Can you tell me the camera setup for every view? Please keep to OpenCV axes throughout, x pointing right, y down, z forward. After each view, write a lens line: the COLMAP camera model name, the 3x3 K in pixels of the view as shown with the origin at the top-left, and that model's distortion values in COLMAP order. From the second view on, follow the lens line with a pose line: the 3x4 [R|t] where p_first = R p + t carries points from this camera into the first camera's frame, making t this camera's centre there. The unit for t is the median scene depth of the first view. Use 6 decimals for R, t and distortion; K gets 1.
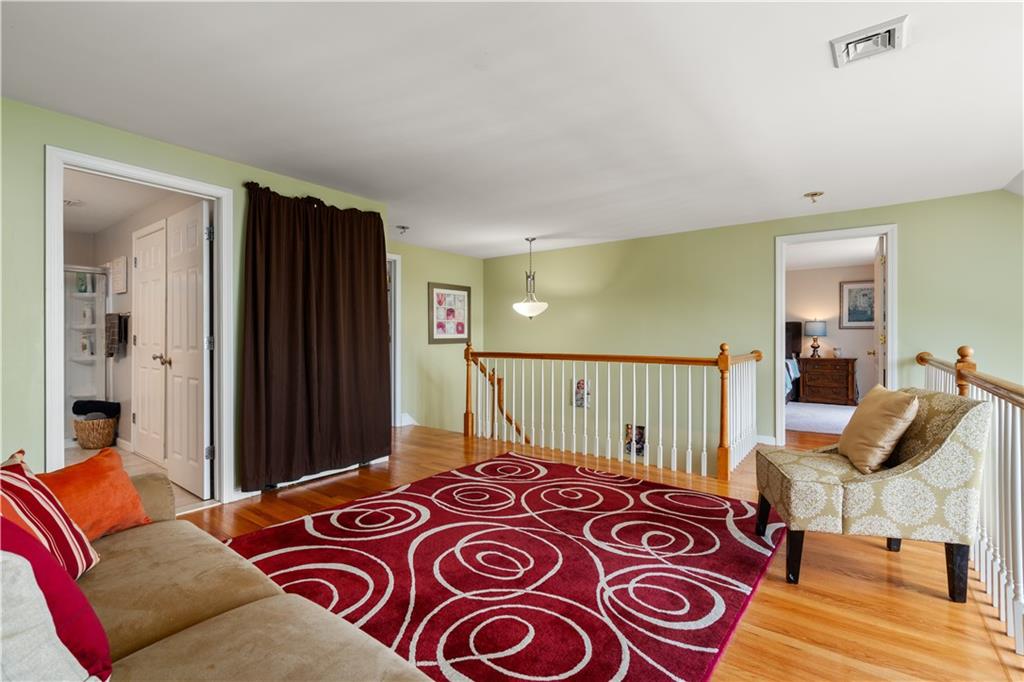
lens RADIAL K [[461.4, 0, 510.6], [0, 461.4, 339.7], [0, 0, 1]] dist [-0.001904, -0.000061]
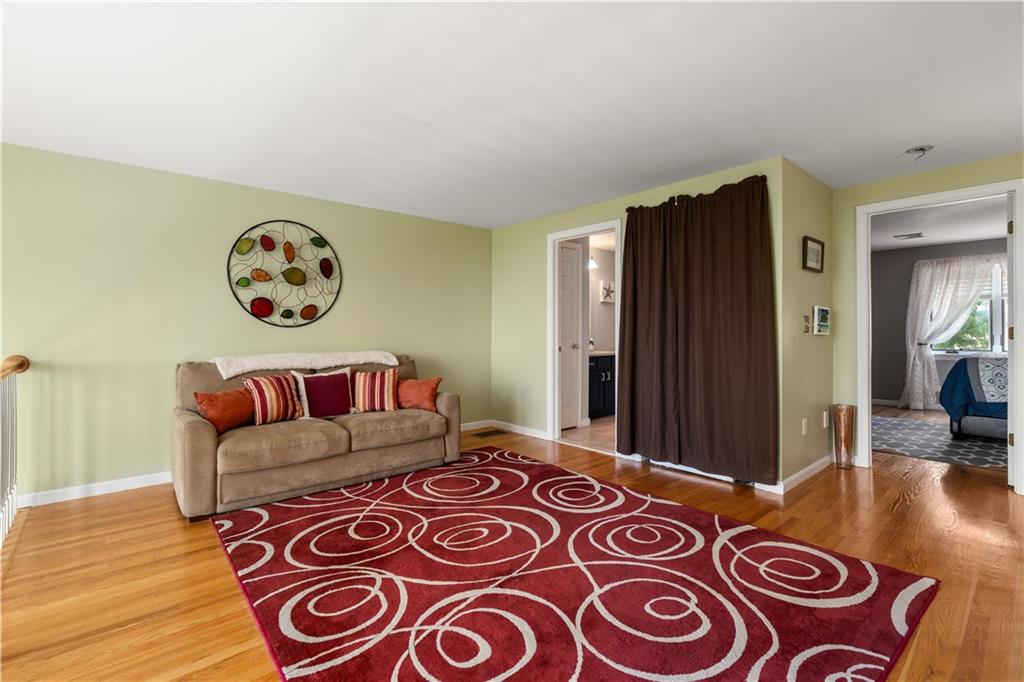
lens RADIAL K [[461.4, 0, 511.5], [0, 461.4, 333.4], [0, 0, 1]] dist [-0.001904, -0.000061]
pose [[-0.190015, 0.001912, -0.981779, 0.874588], [-0.002055, 0.999995, 0.002345, -0.003983], [0.981779, 0.002464, -0.190011, 1.111372]]
